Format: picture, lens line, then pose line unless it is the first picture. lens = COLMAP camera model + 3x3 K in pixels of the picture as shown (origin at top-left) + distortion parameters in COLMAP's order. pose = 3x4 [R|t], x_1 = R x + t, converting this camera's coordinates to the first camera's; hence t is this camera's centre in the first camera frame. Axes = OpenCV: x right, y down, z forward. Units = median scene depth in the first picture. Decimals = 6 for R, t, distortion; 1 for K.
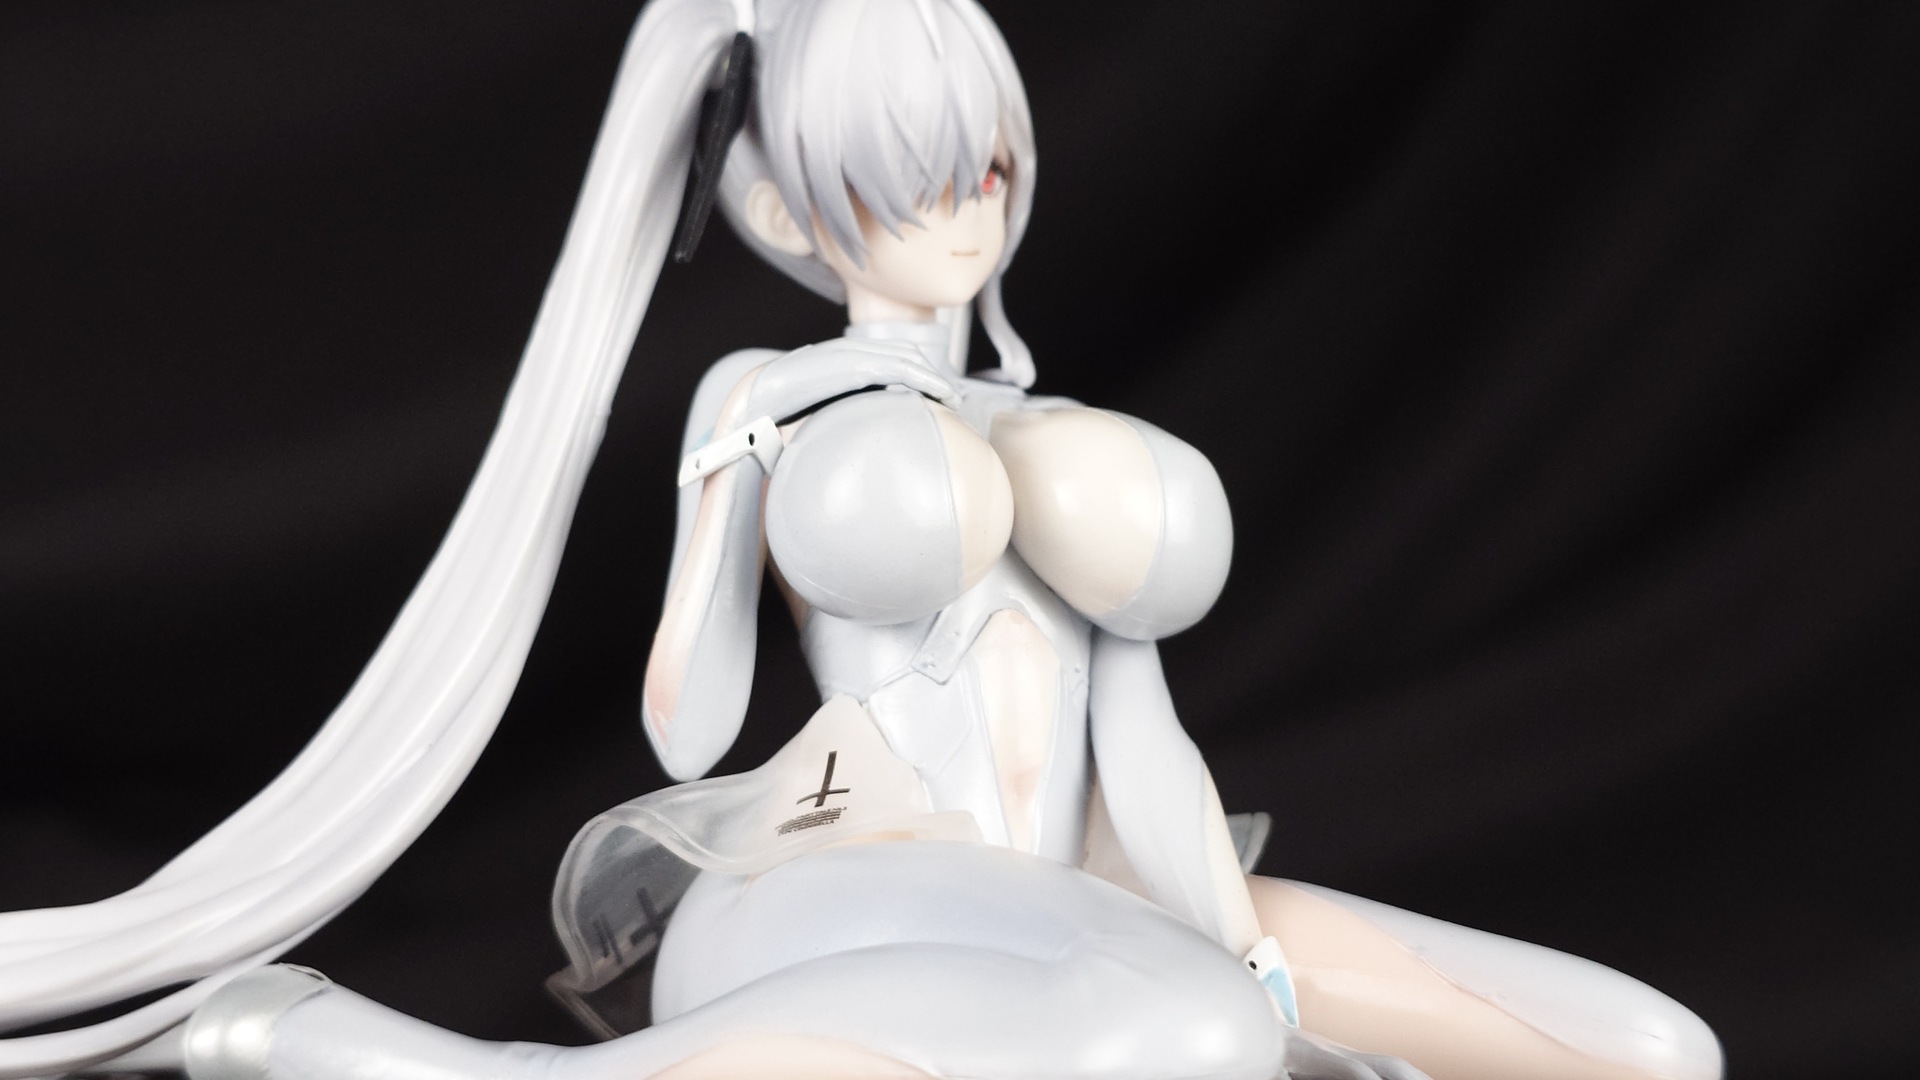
lens RADIAL K [[2785.5, 0, 948.1], [0, 2785.5, 544.6], [0, 0, 1]] dist [0.015029, 0.000000]
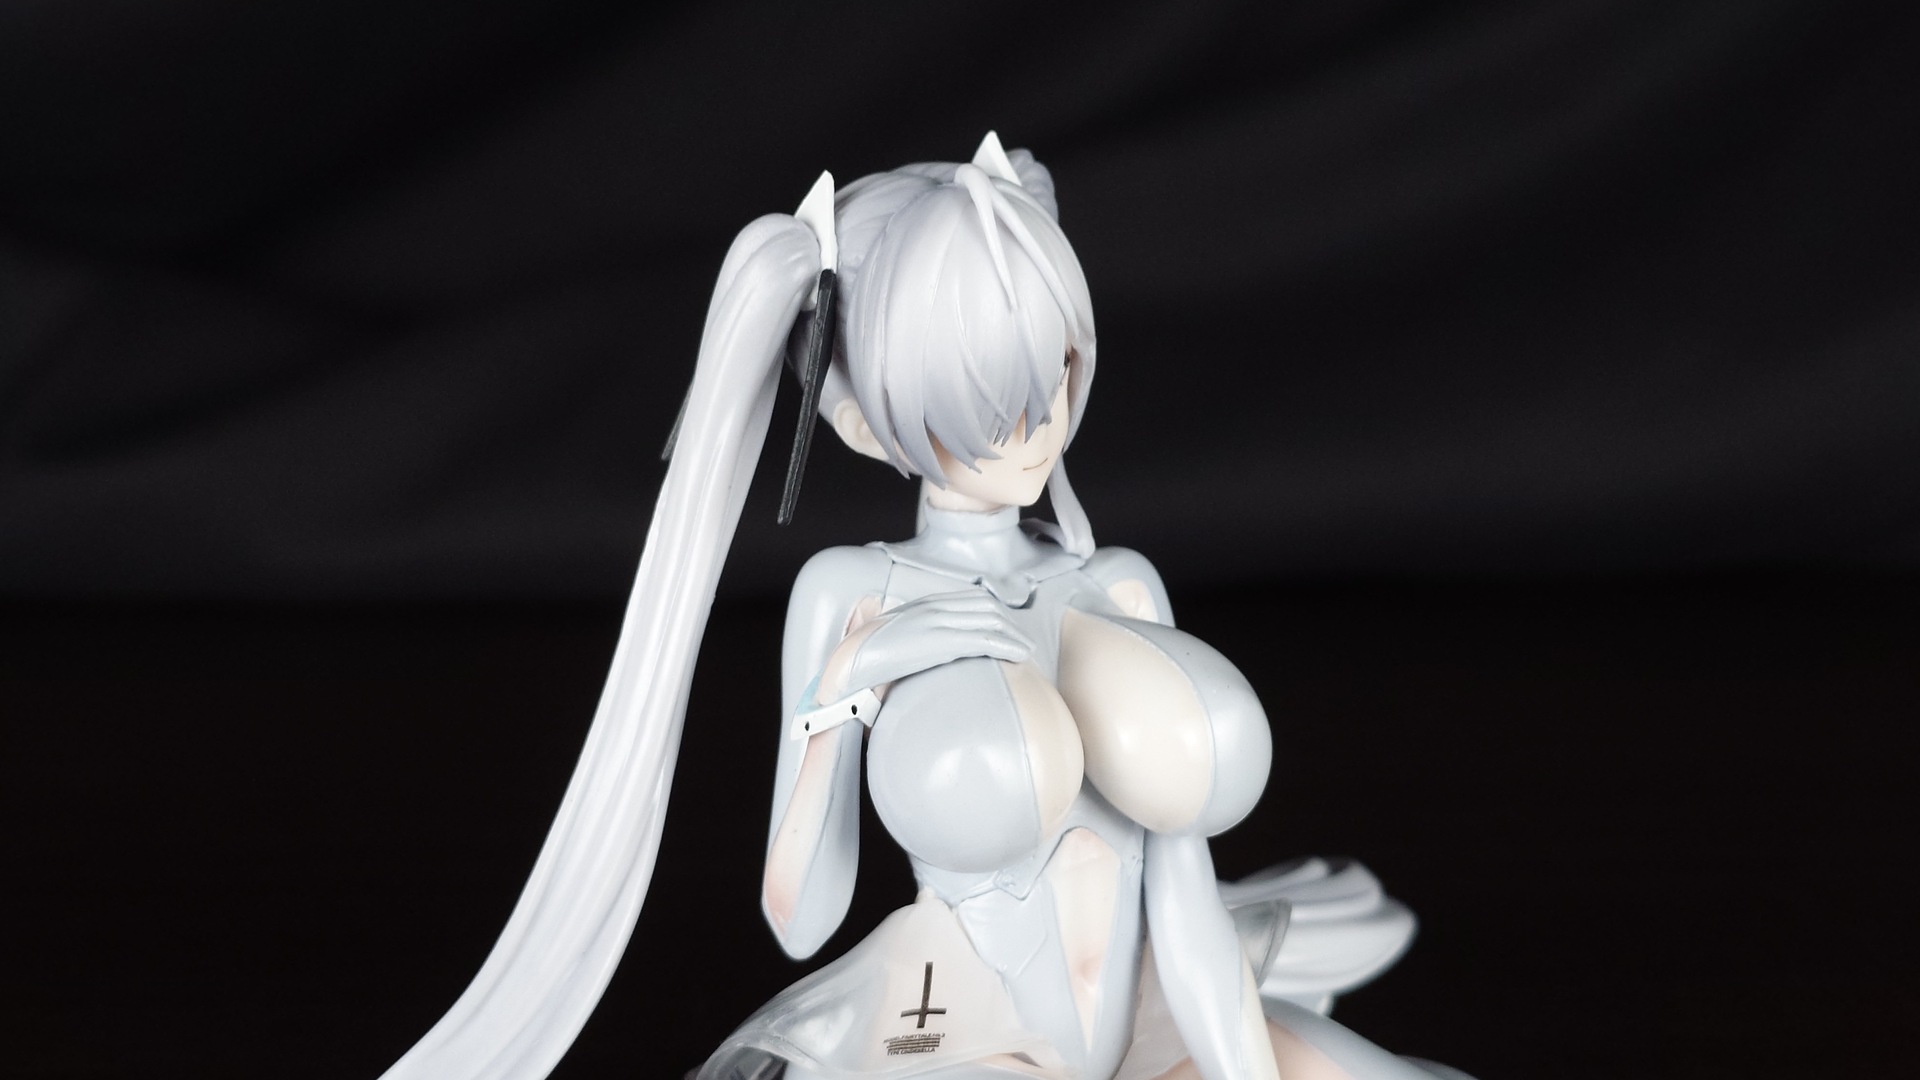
lens RADIAL K [[2785.5, 0, 954.7], [0, 2785.5, 549.0], [0, 0, 1]] dist [0.015029, 0.000000]
pose [[0.999752, -0.011209, 0.019223, -0.050037], [0.003661, 0.934933, 0.354804, -0.495360], [-0.021949, -0.354646, 0.934743, -0.039053]]
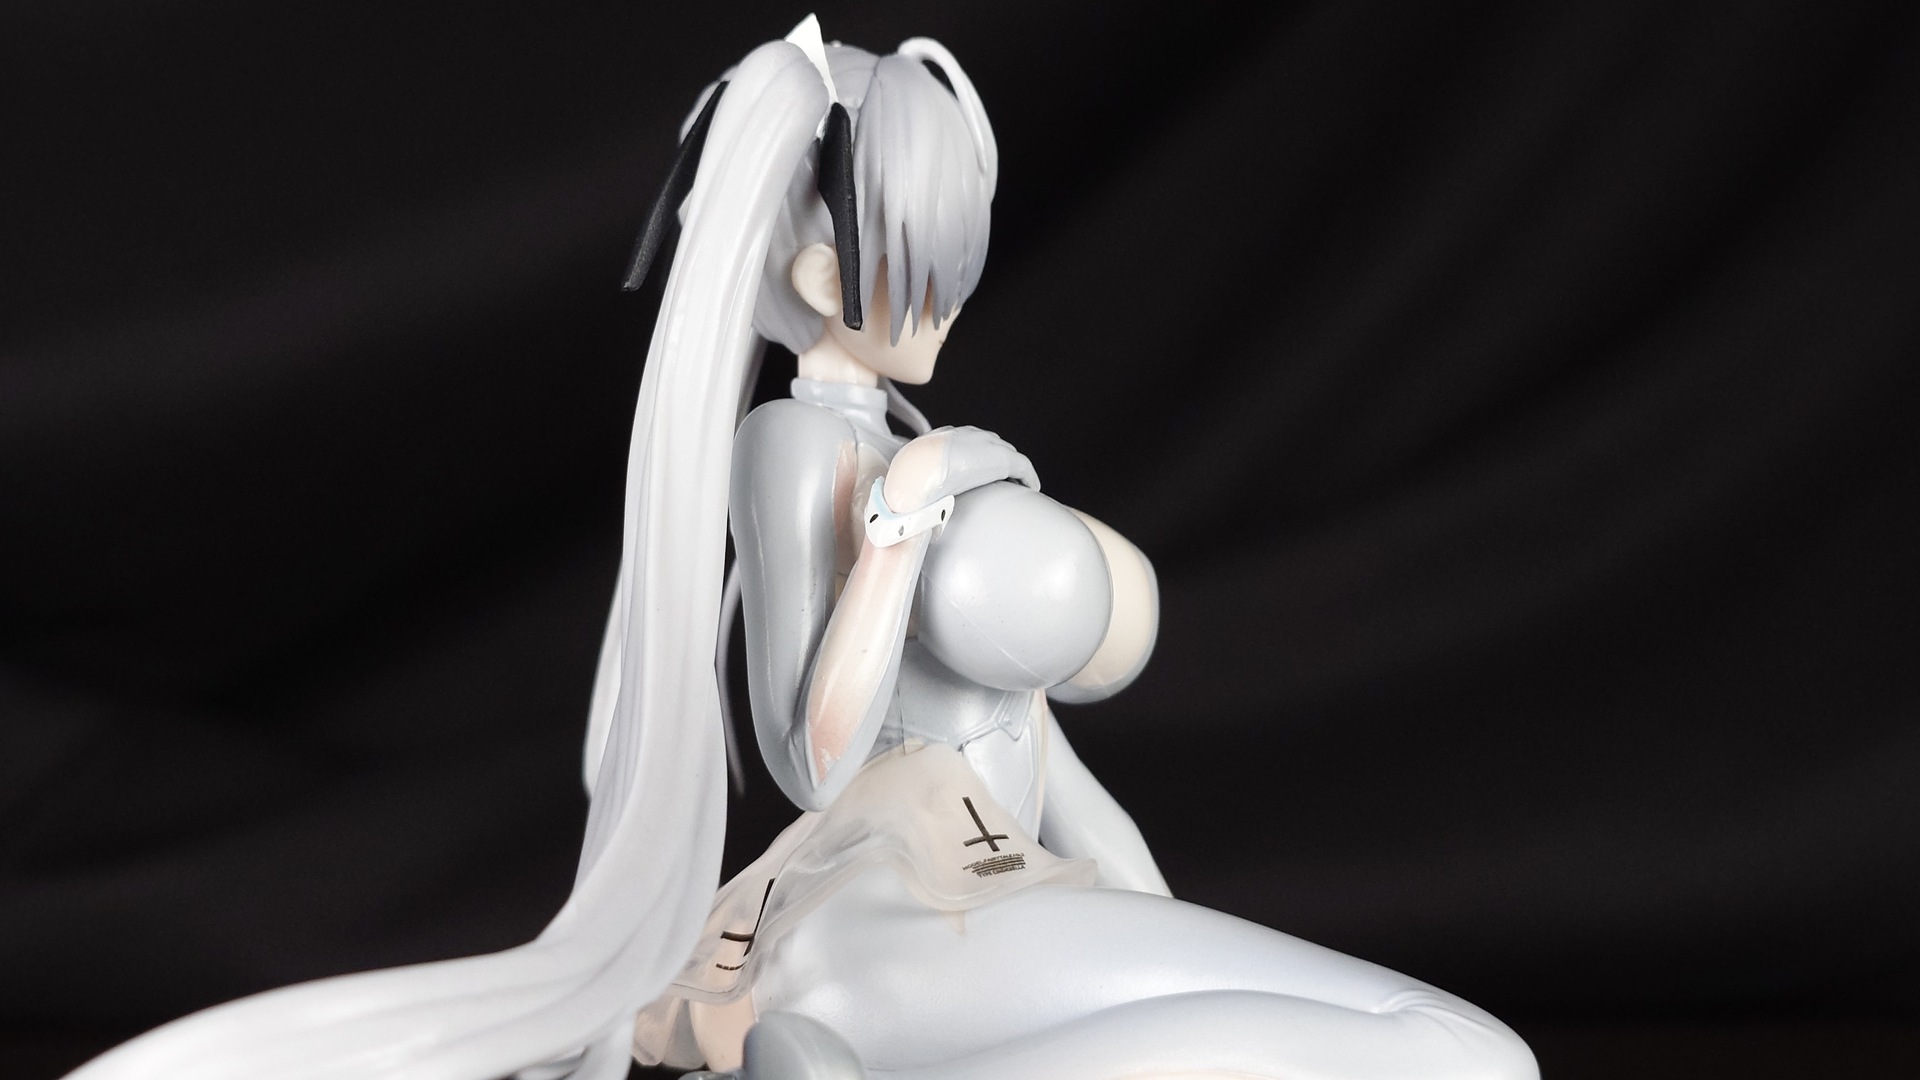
lens RADIAL K [[2785.5, 0, 942.7], [0, 2785.5, 523.4], [0, 0, 1]] dist [0.015029, 0.000000]
pose [[0.649487, 0.106308, 0.752904, -0.896003], [-0.162393, 0.986726, 0.000764, -0.034938], [-0.742829, -0.122763, 0.658130, 0.263637]]
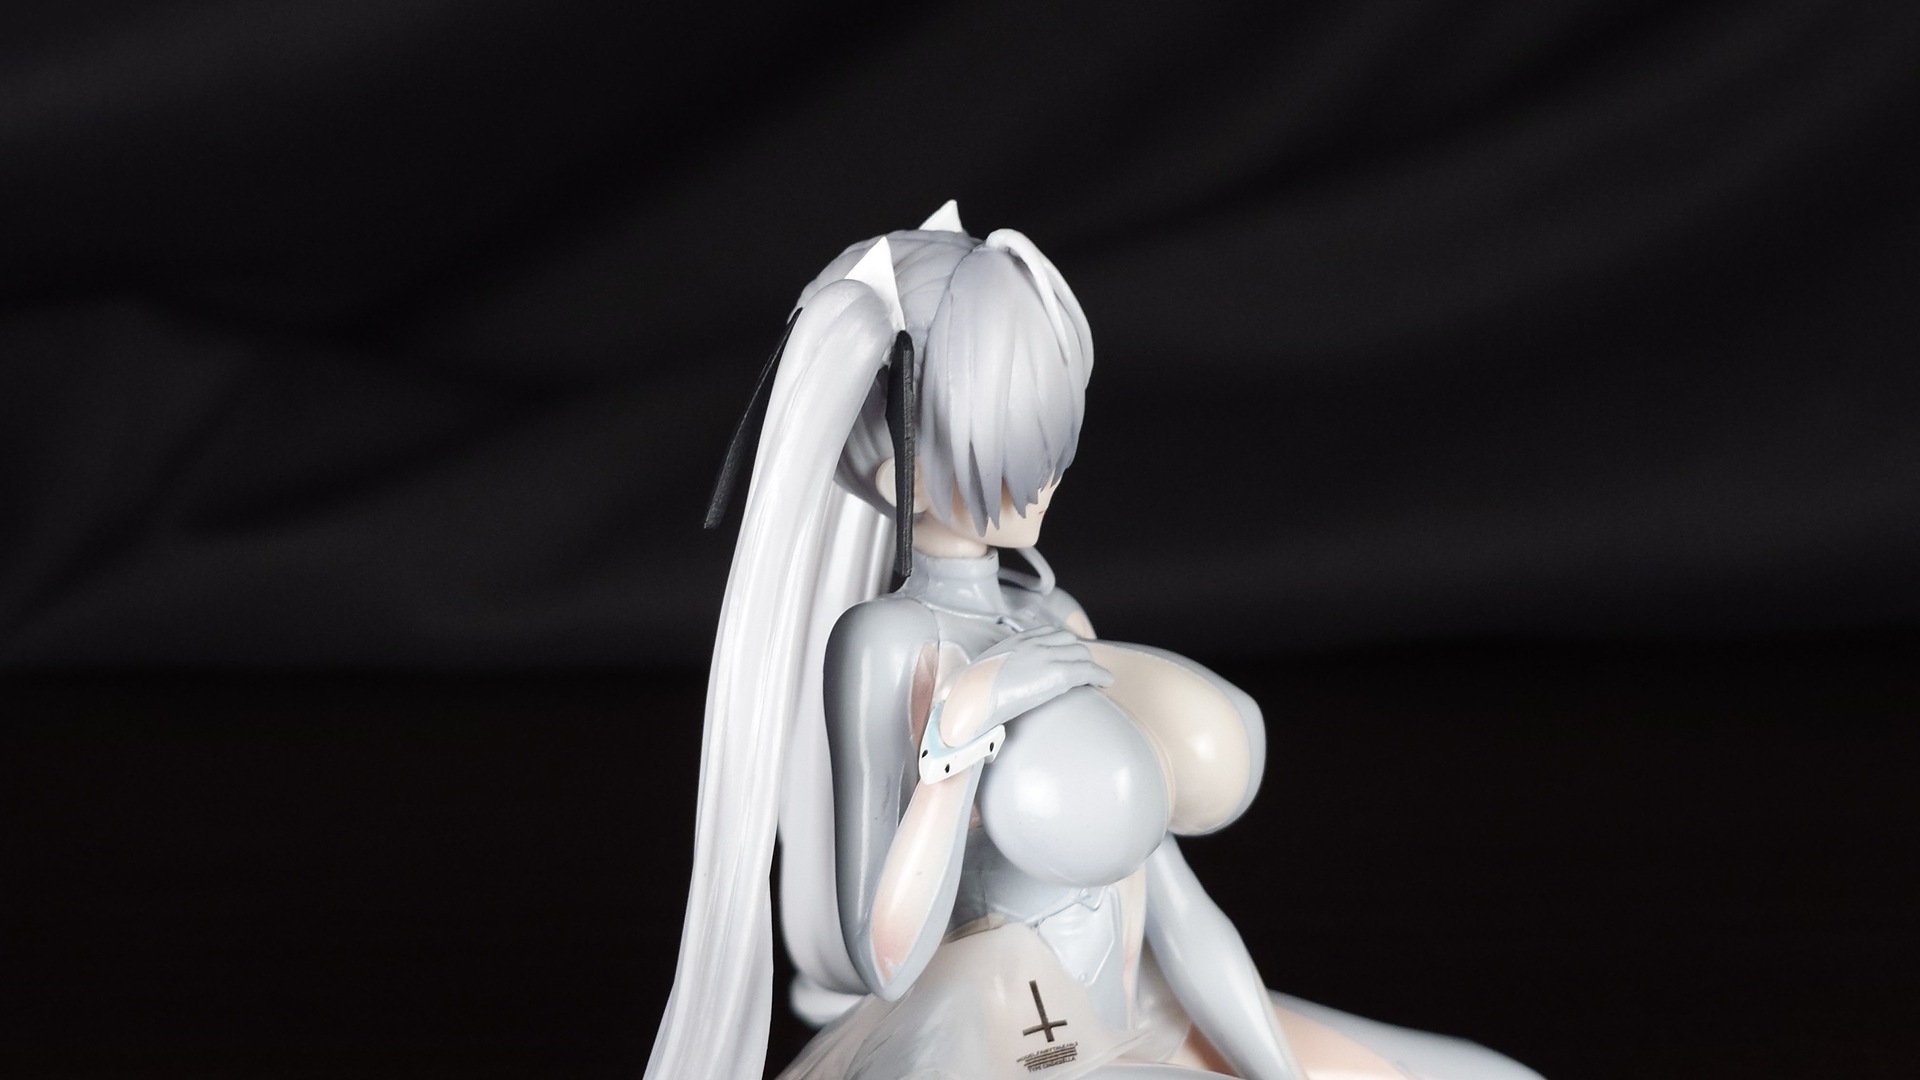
lens RADIAL K [[2785.5, 0, 978.1], [0, 2785.5, 554.4], [0, 0, 1]] dist [0.015029, 0.000000]
pose [[0.823217, -0.077676, 0.562387, -0.729510], [-0.110393, 0.949788, 0.292775, -0.458216], [-0.556890, -0.303101, 0.773307, 0.104874]]
